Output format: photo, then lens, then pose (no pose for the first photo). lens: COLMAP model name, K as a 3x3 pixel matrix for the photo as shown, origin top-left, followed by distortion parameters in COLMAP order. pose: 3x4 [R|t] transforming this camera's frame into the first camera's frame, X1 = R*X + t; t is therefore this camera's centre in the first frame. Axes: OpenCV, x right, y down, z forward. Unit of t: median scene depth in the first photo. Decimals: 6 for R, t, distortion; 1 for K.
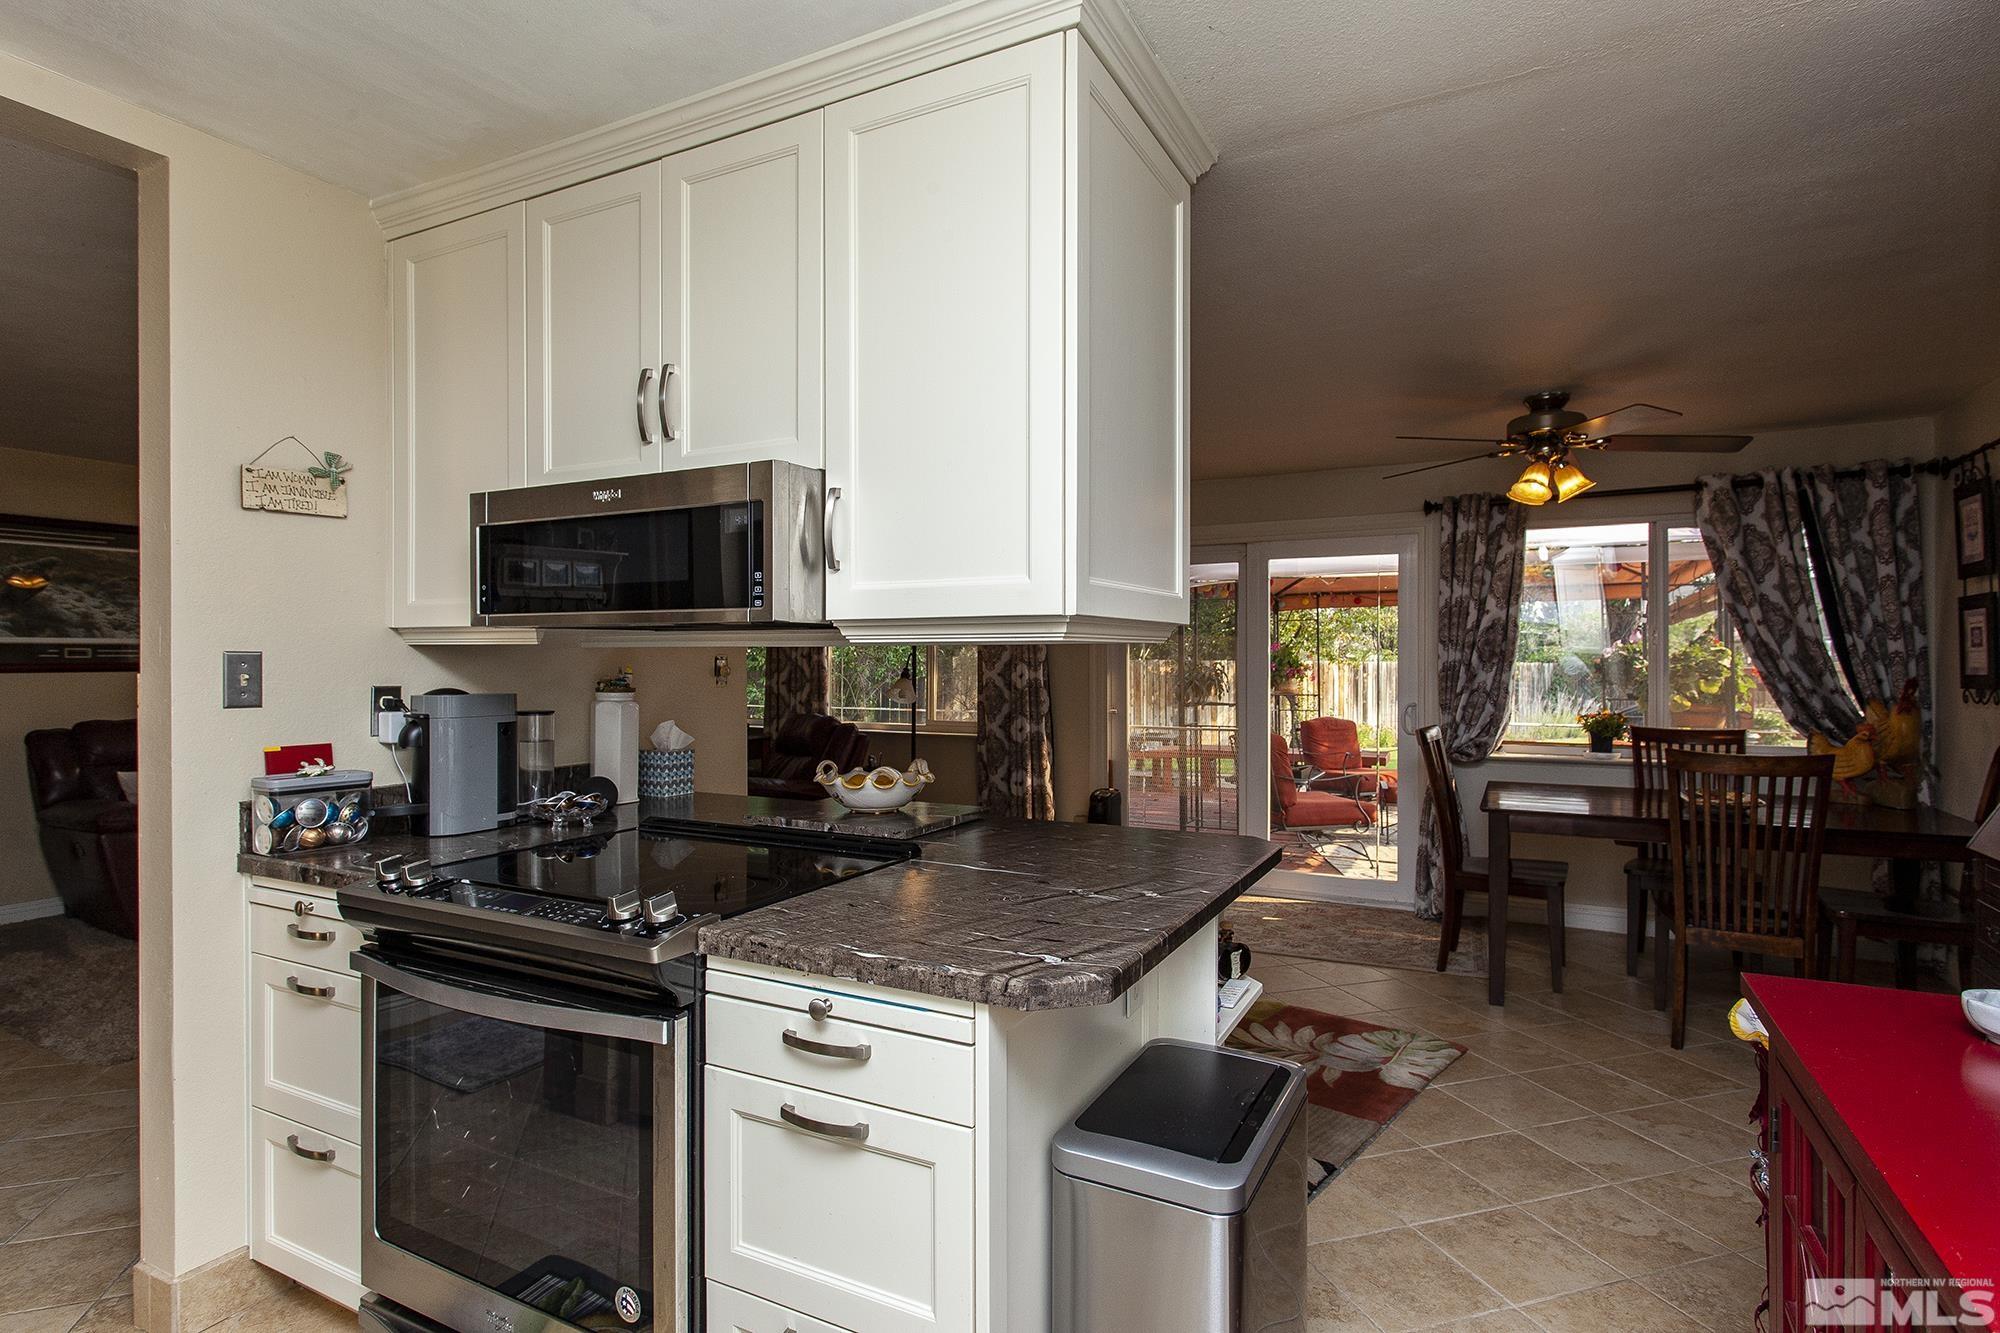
lens RADIAL K [[1000.2, 0, 991.5], [0, 1000.2, 659.4], [0, 0, 1]] dist [0.003875, 0.003310]
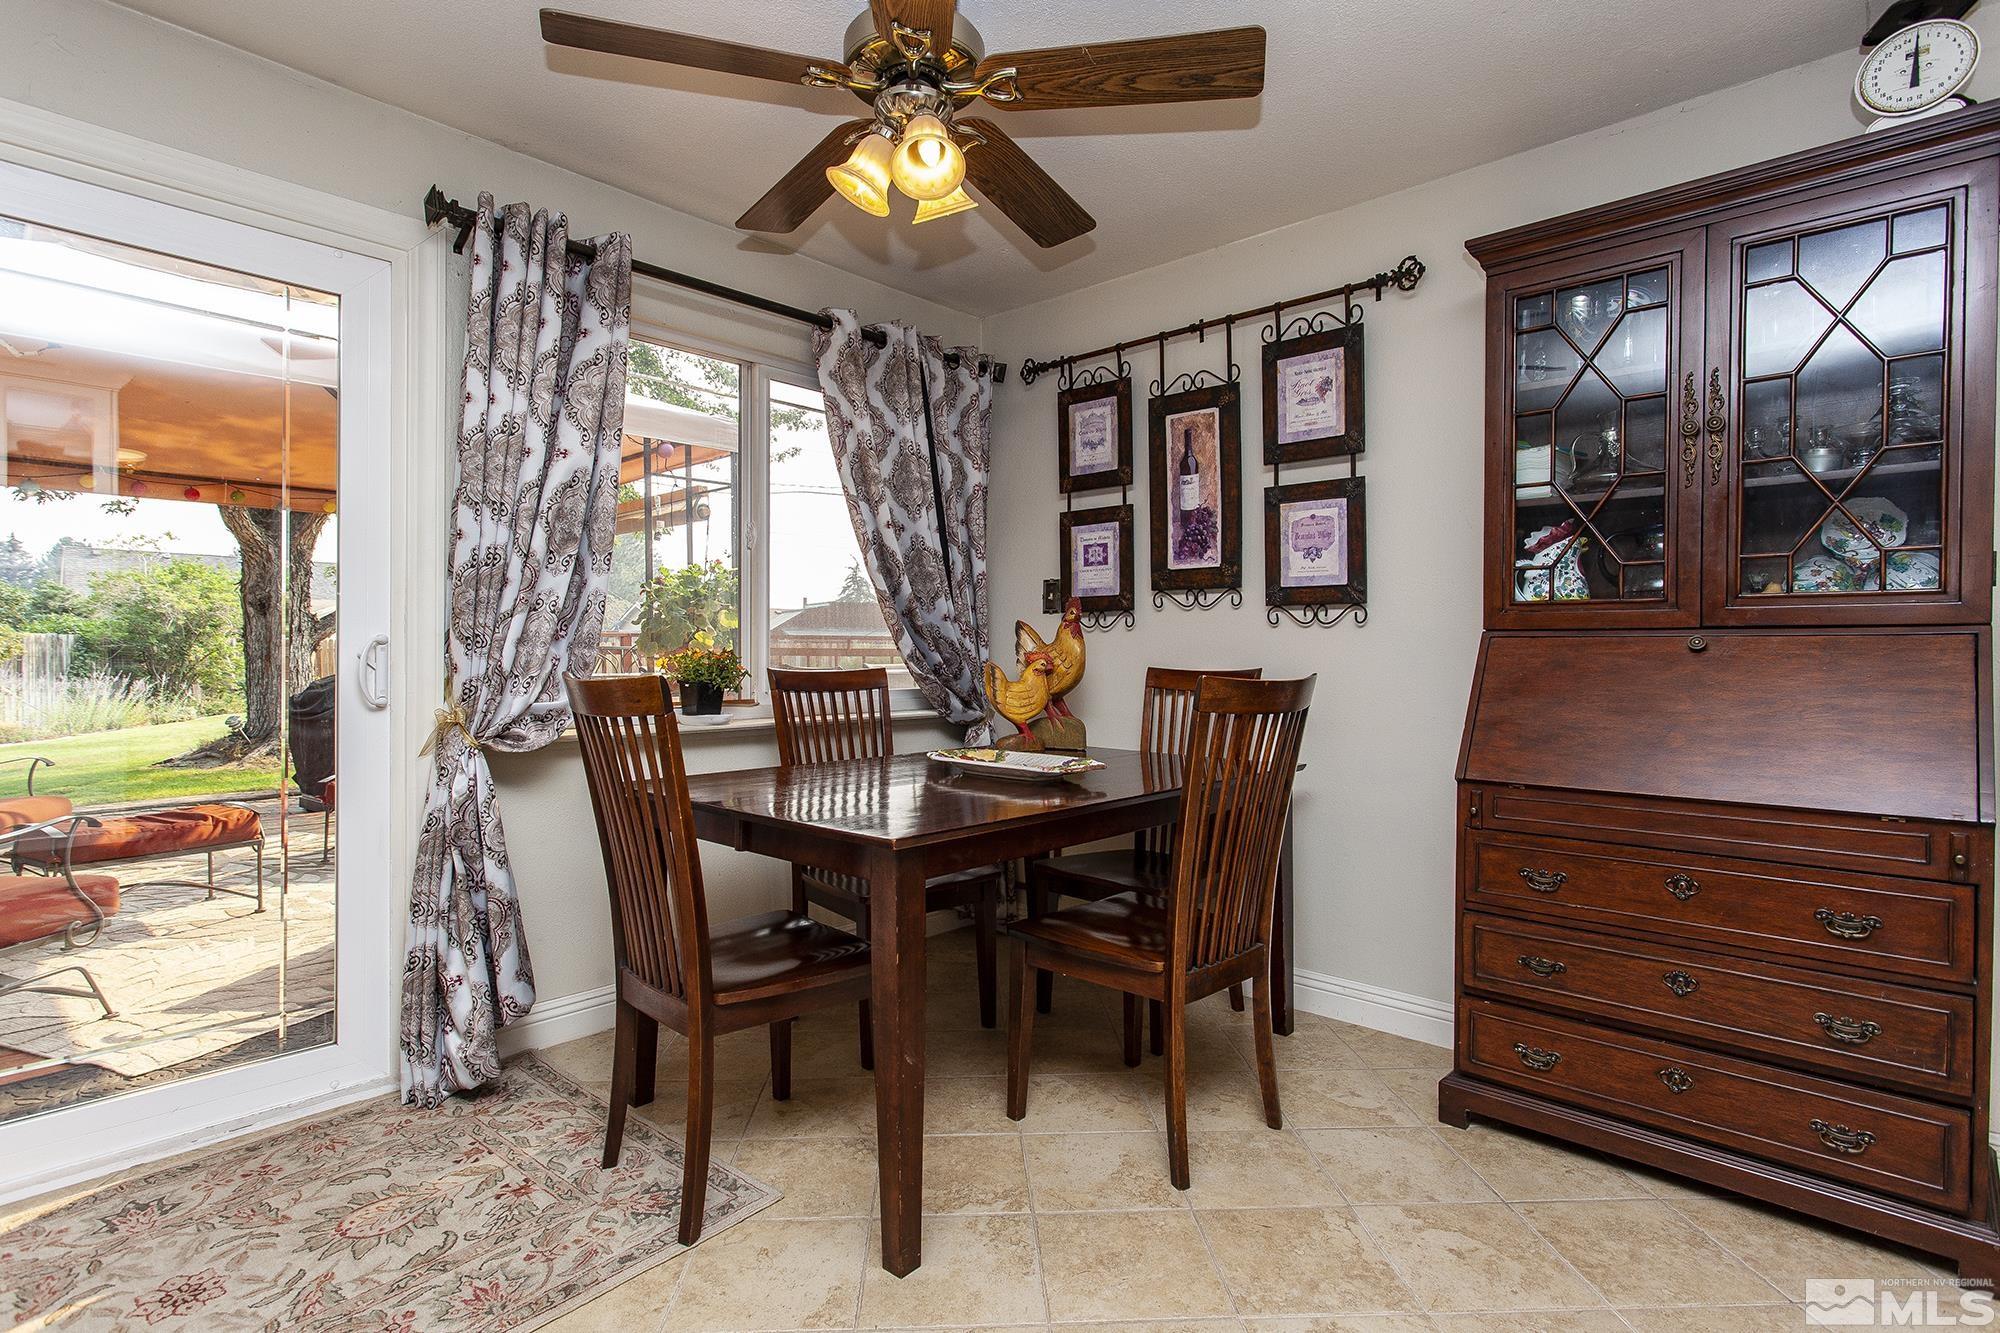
lens RADIAL K [[1000.2, 0, 1004.4], [0, 1000.2, 651.5], [0, 0, 1]] dist [0.003875, 0.003310]
pose [[0.242587, 0.004295, 0.970120, 0.057049], [-0.007453, 0.999969, -0.002564, 0.052836], [-0.970101, -0.006608, 0.242612, 0.657901]]
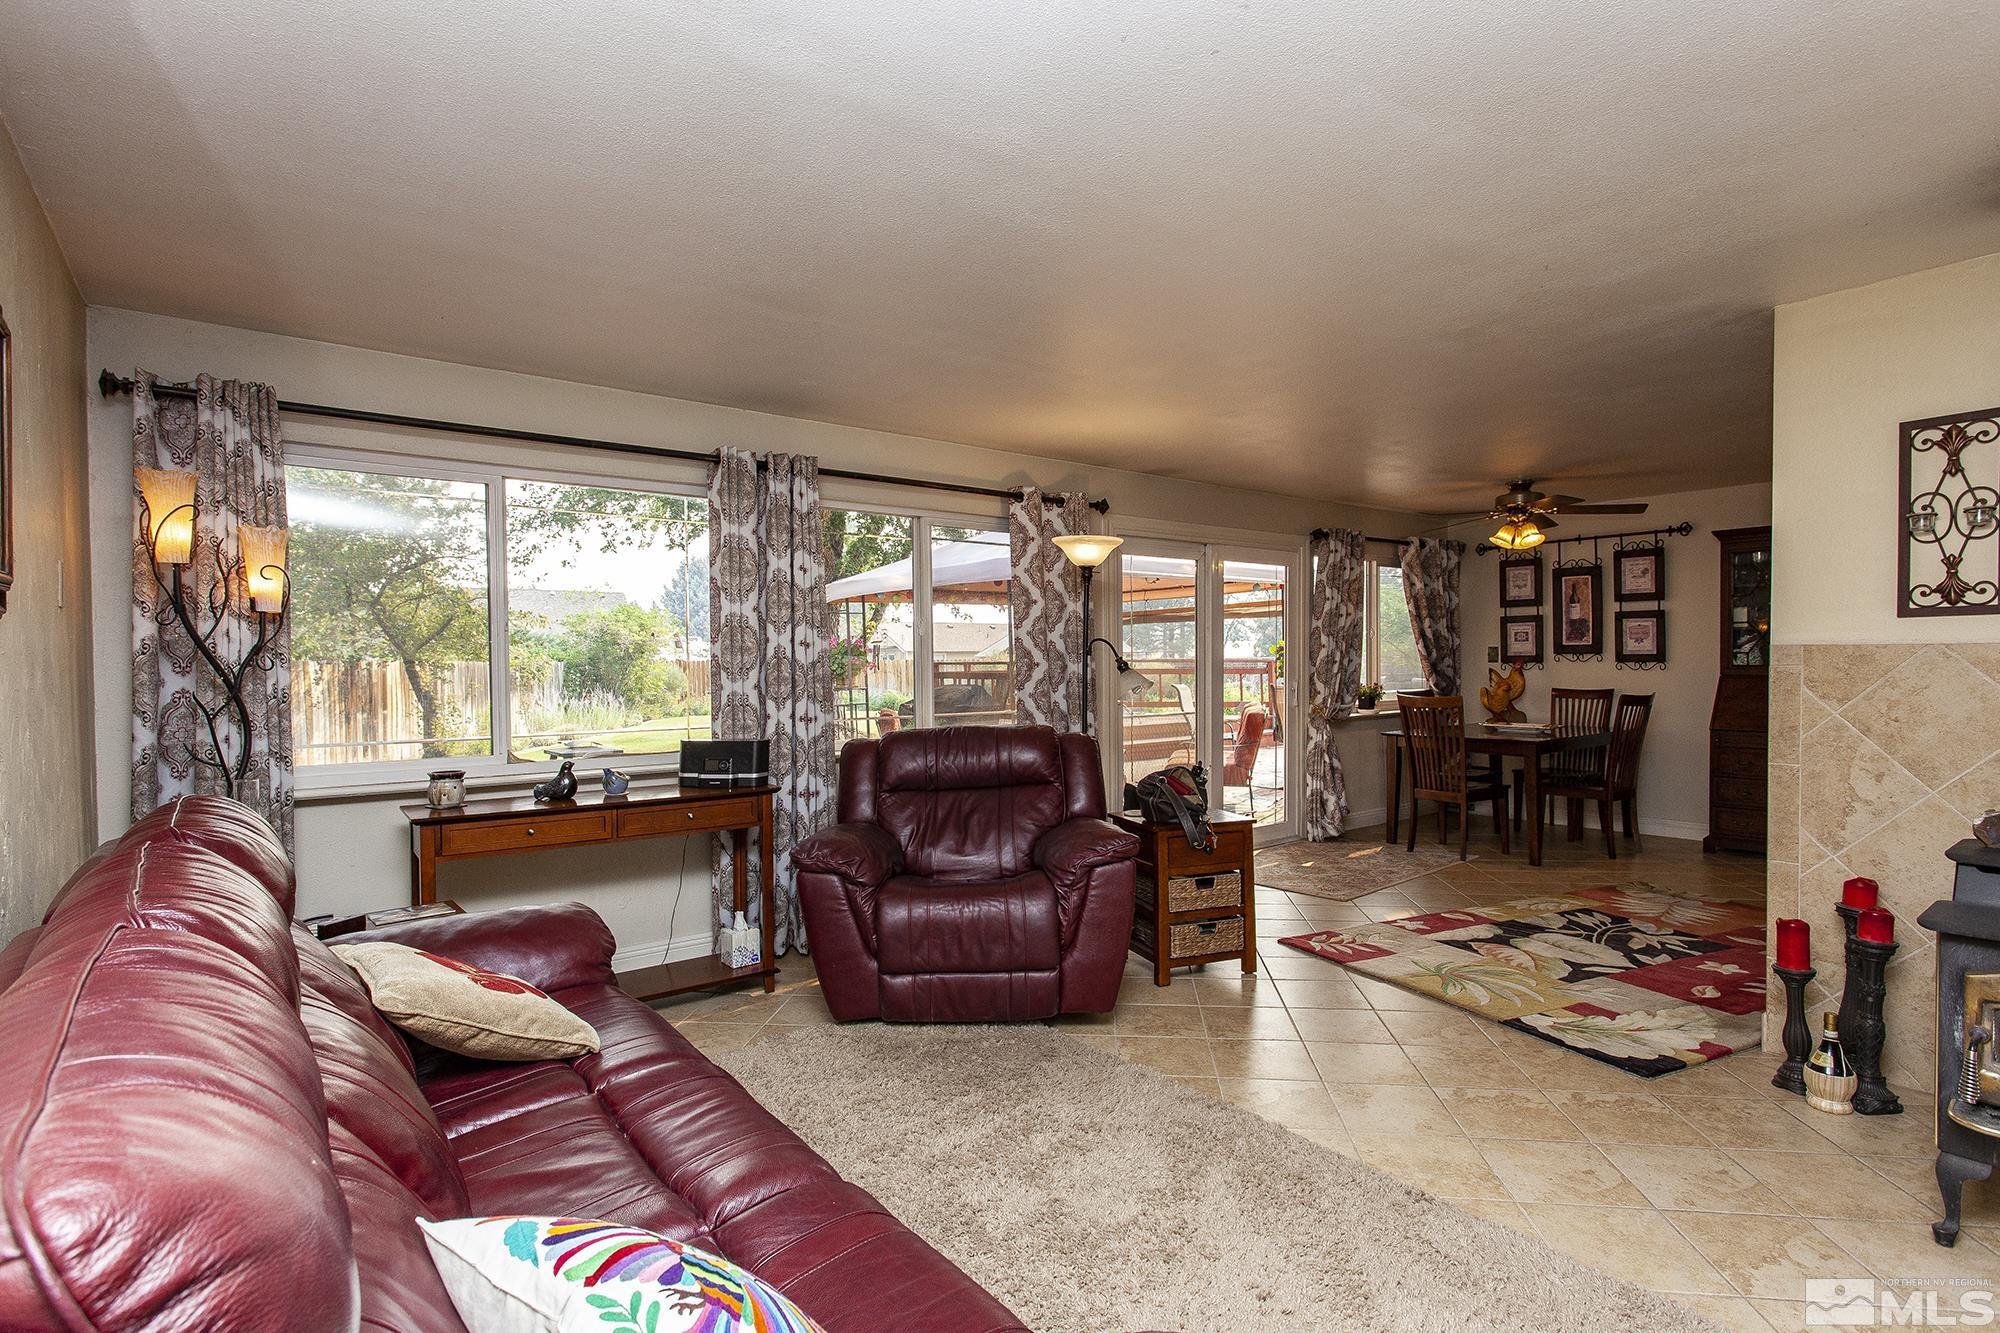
lens RADIAL K [[1000.2, 0, 1004.5], [0, 1000.2, 664.4], [0, 0, 1]] dist [0.003875, 0.003310]
pose [[0.397752, 0.002405, 0.917490, -0.967294], [0.002308, 0.999991, -0.003622, 0.029096], [-0.917490, 0.003559, 0.397743, 0.882587]]
